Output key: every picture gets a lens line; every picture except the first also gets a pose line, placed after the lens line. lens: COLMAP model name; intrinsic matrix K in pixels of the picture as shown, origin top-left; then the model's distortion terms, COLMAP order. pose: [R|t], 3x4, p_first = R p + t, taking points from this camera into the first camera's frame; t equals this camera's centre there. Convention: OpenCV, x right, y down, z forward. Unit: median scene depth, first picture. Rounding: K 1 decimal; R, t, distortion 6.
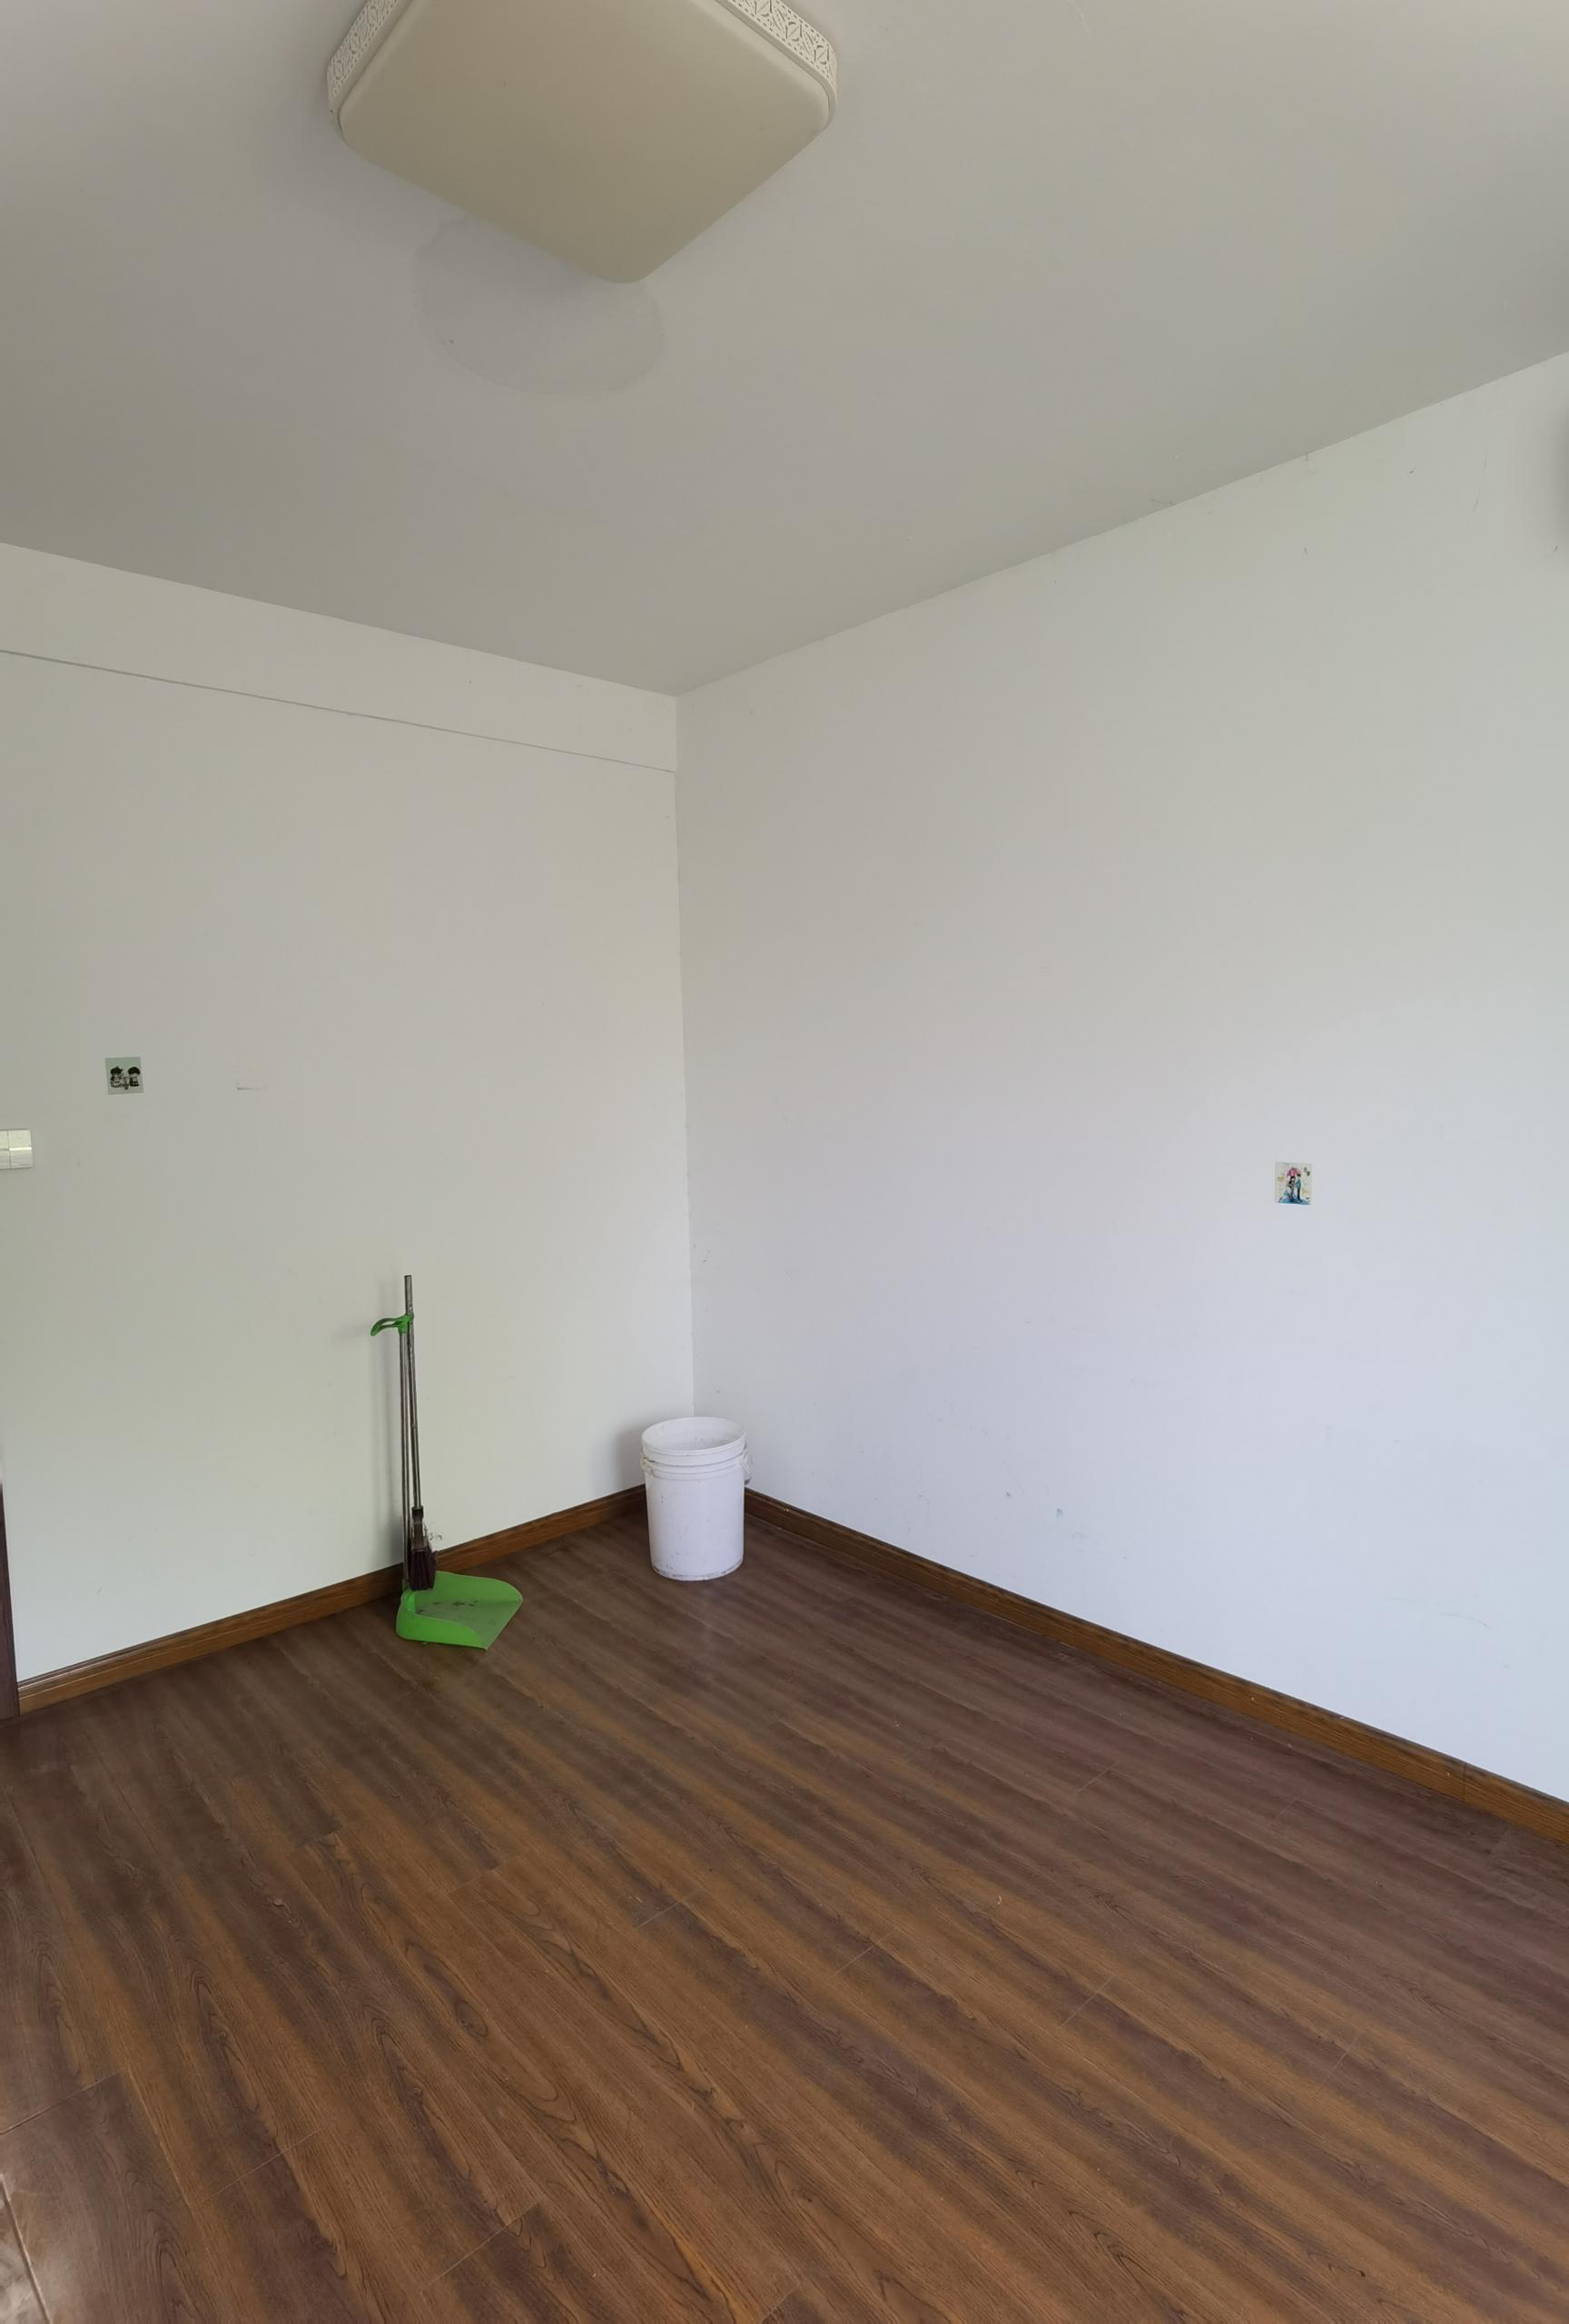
lens RADIAL K [[1211.4, 0, 773.5], [0, 1211.4, 1165.8], [0, 0, 1]] dist [0.012454, 0.010928]
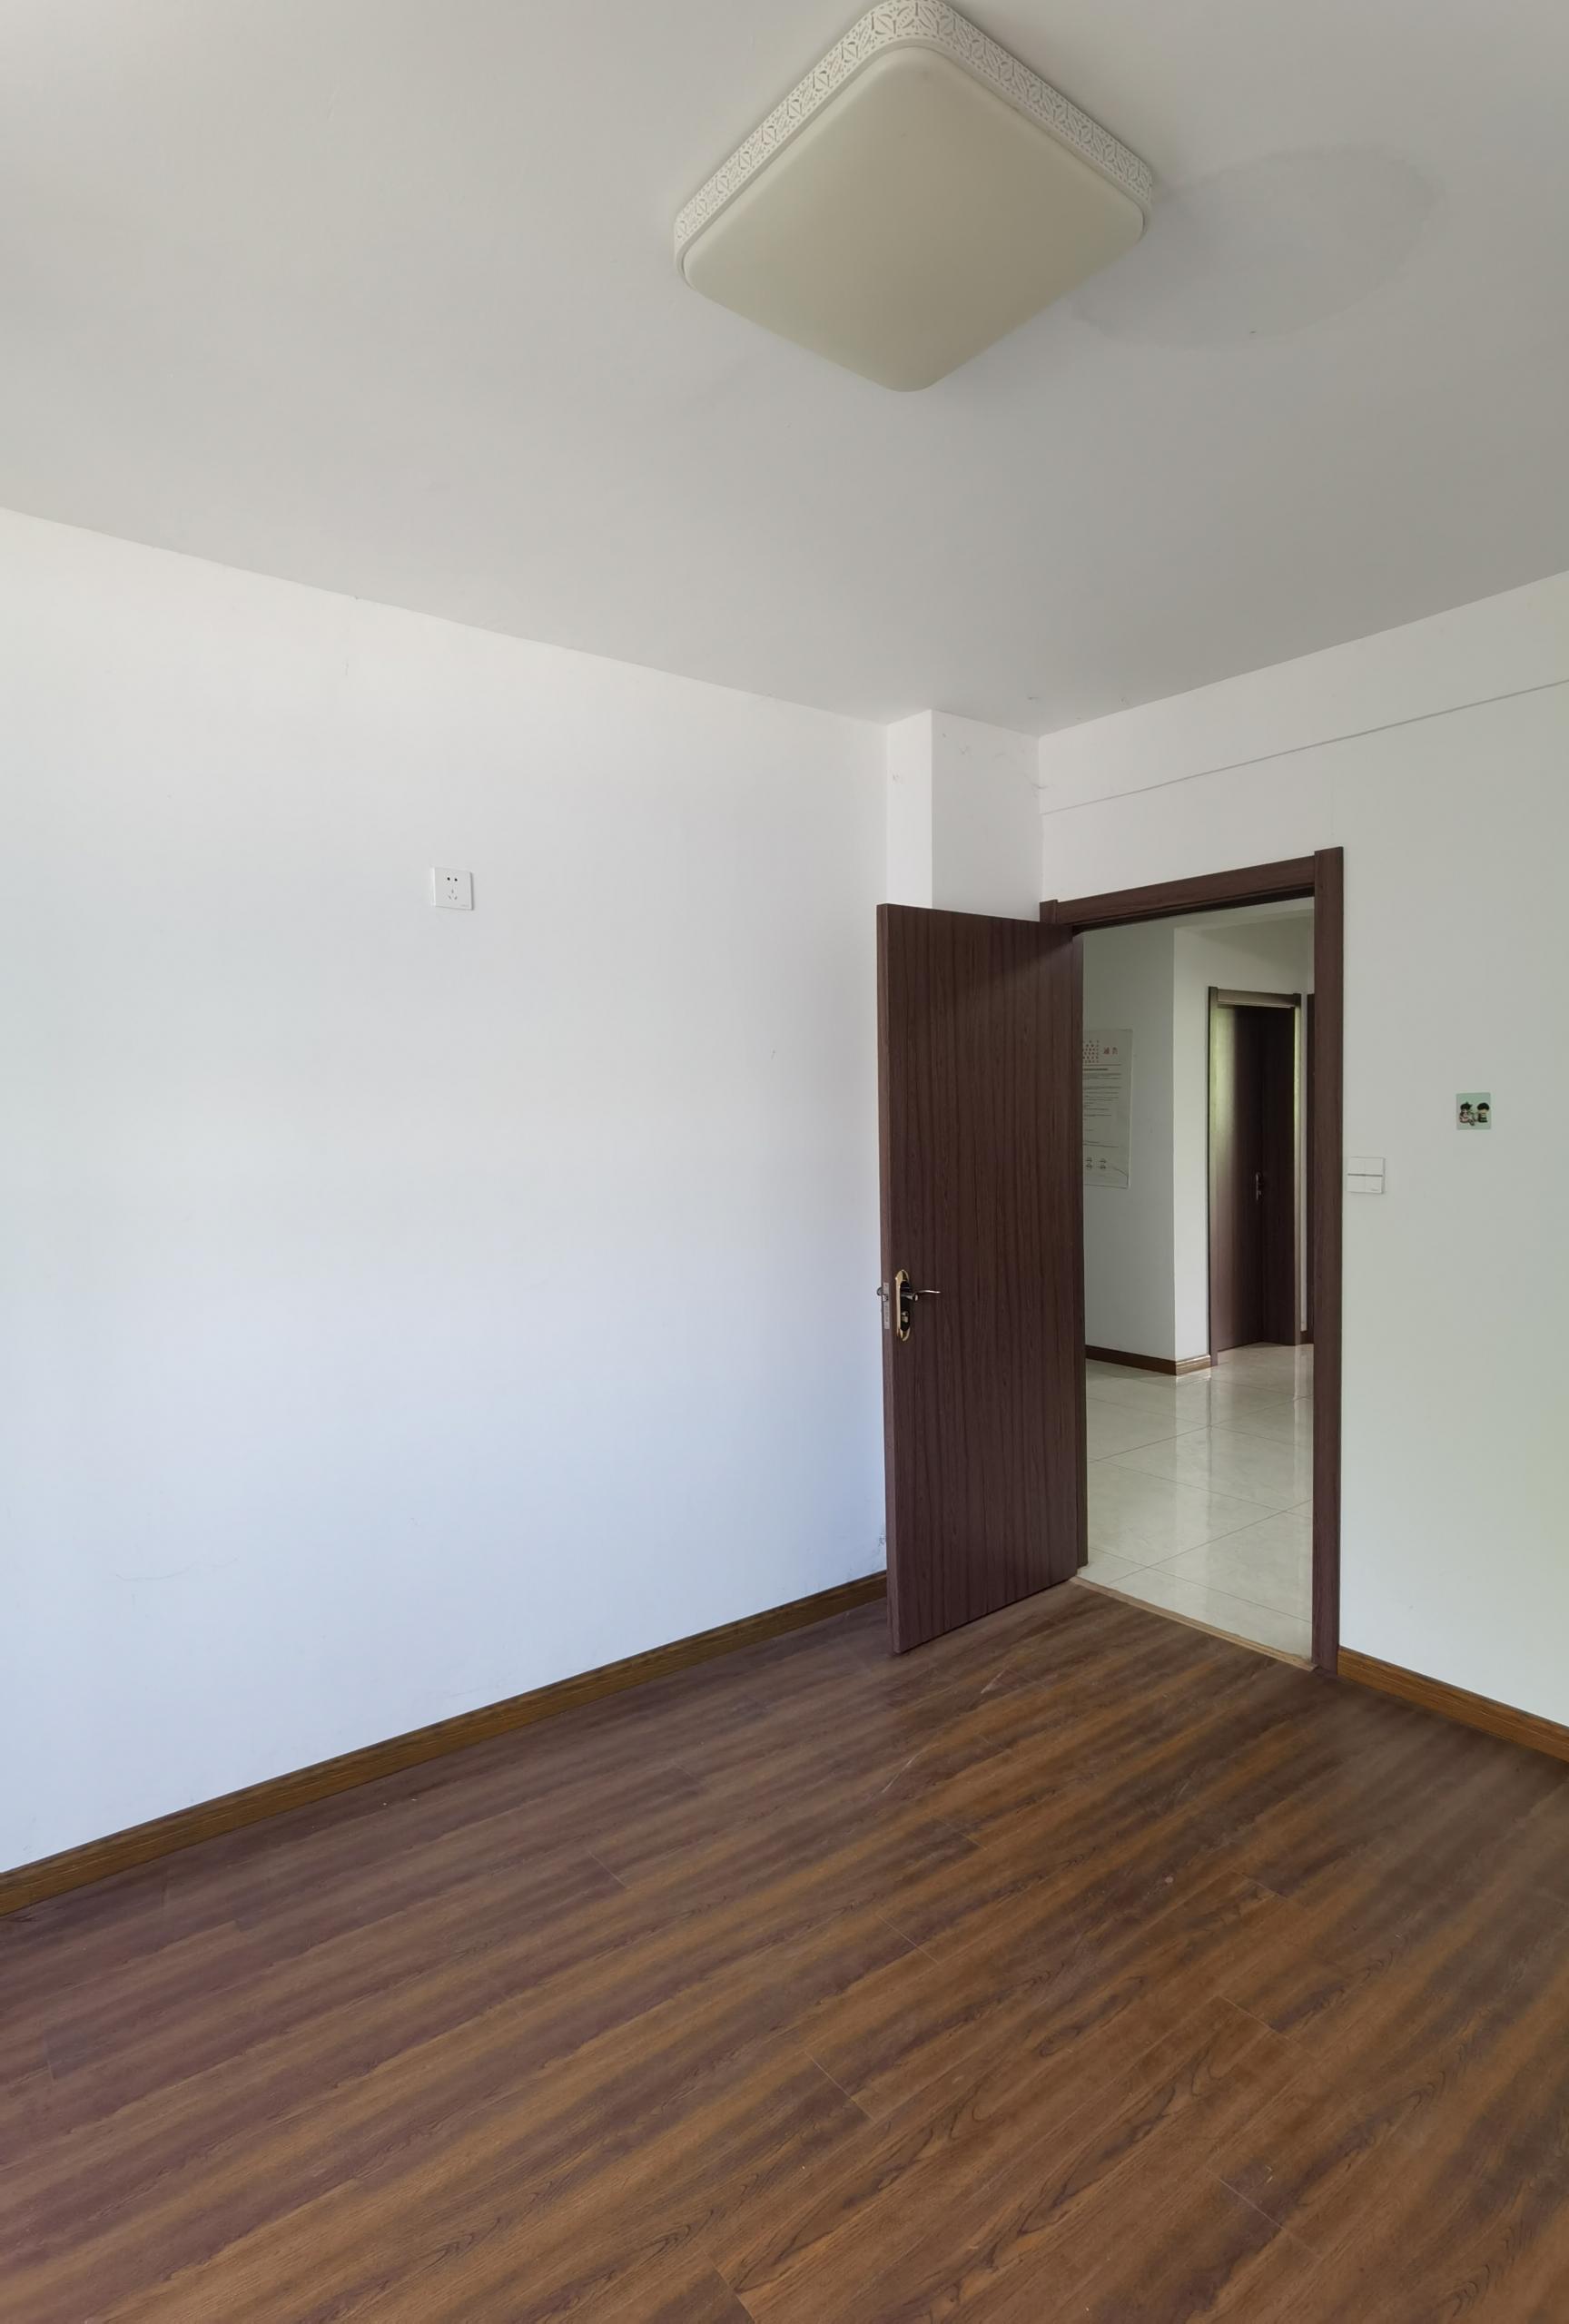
lens RADIAL K [[1193.0, 0, 784.5], [0, 1193.0, 1162.0], [0, 0, 1]] dist [0.013194, 0.000572]
pose [[-0.076889, 0.061576, -0.995136, 0.707888], [-0.069985, 0.995296, 0.066994, -0.087365], [0.994580, 0.074796, -0.072218, 0.762146]]
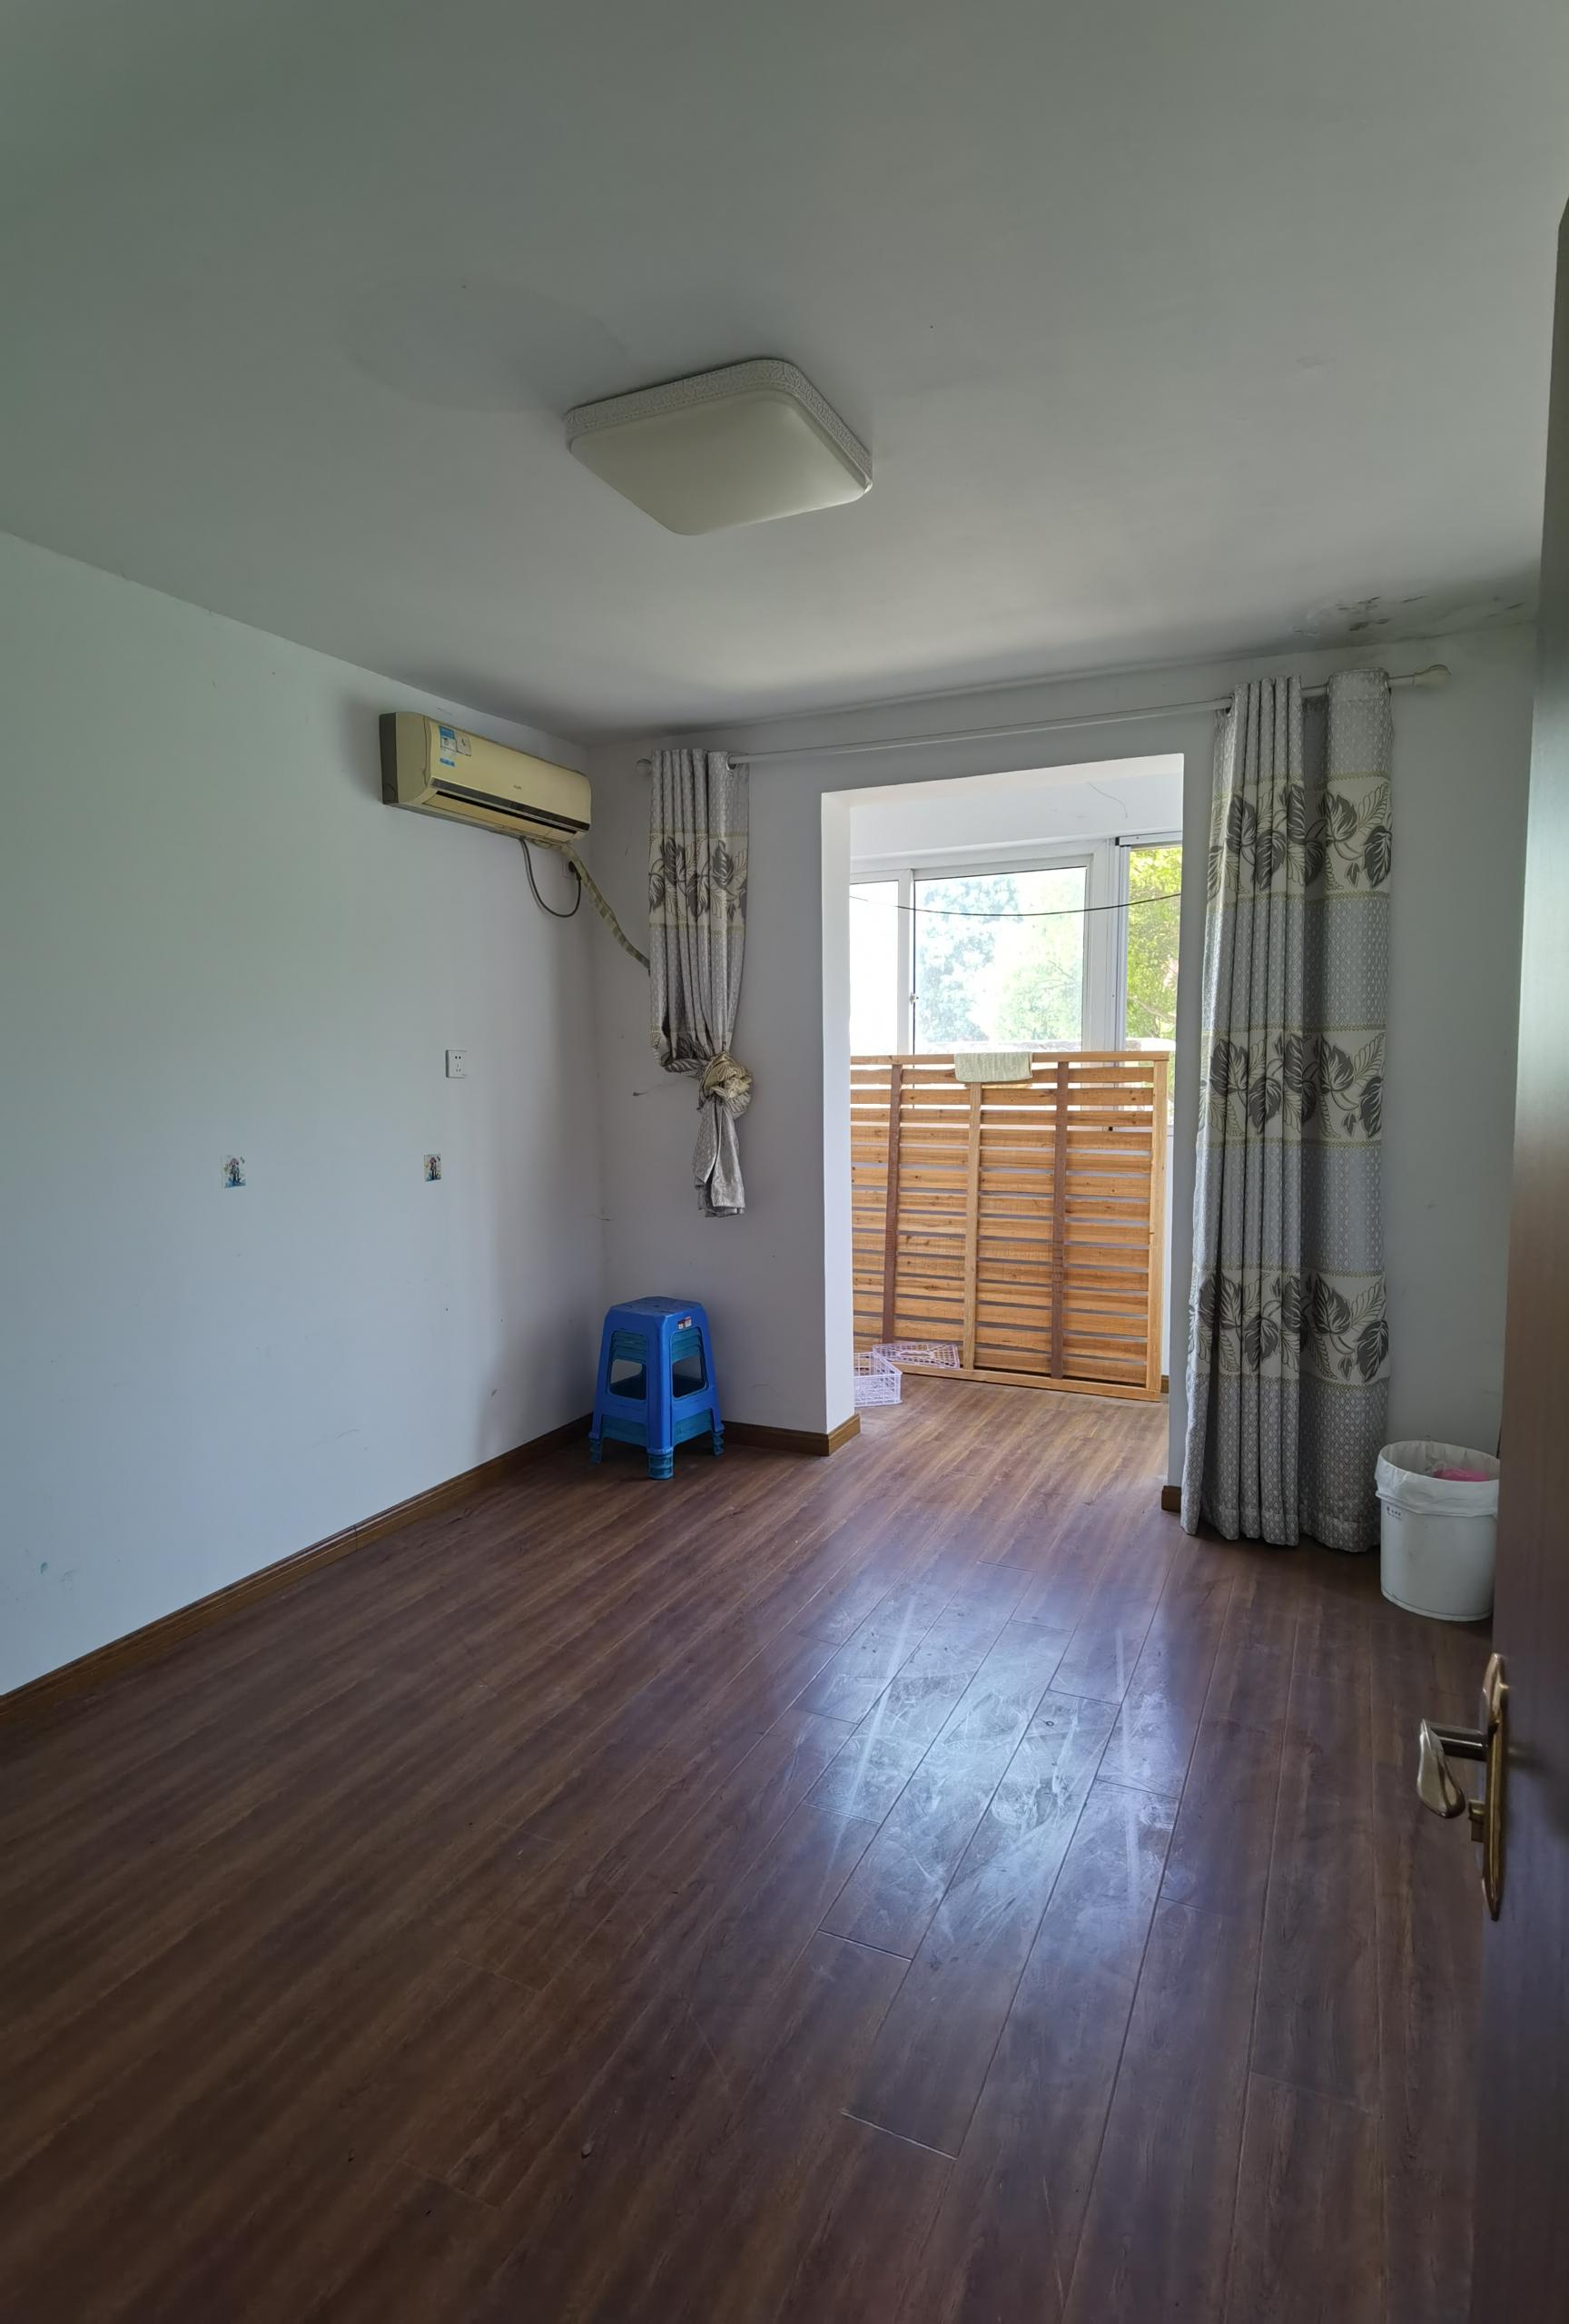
lens RADIAL K [[1211.4, 0, 773.5], [0, 1211.4, 1165.8], [0, 0, 1]] dist [0.012454, 0.010928]
pose [[-0.371094, -0.059801, 0.926668, -1.245990], [0.100813, 0.989431, 0.104224, -0.085905], [-0.923107, 0.132097, -0.361143, 1.203759]]
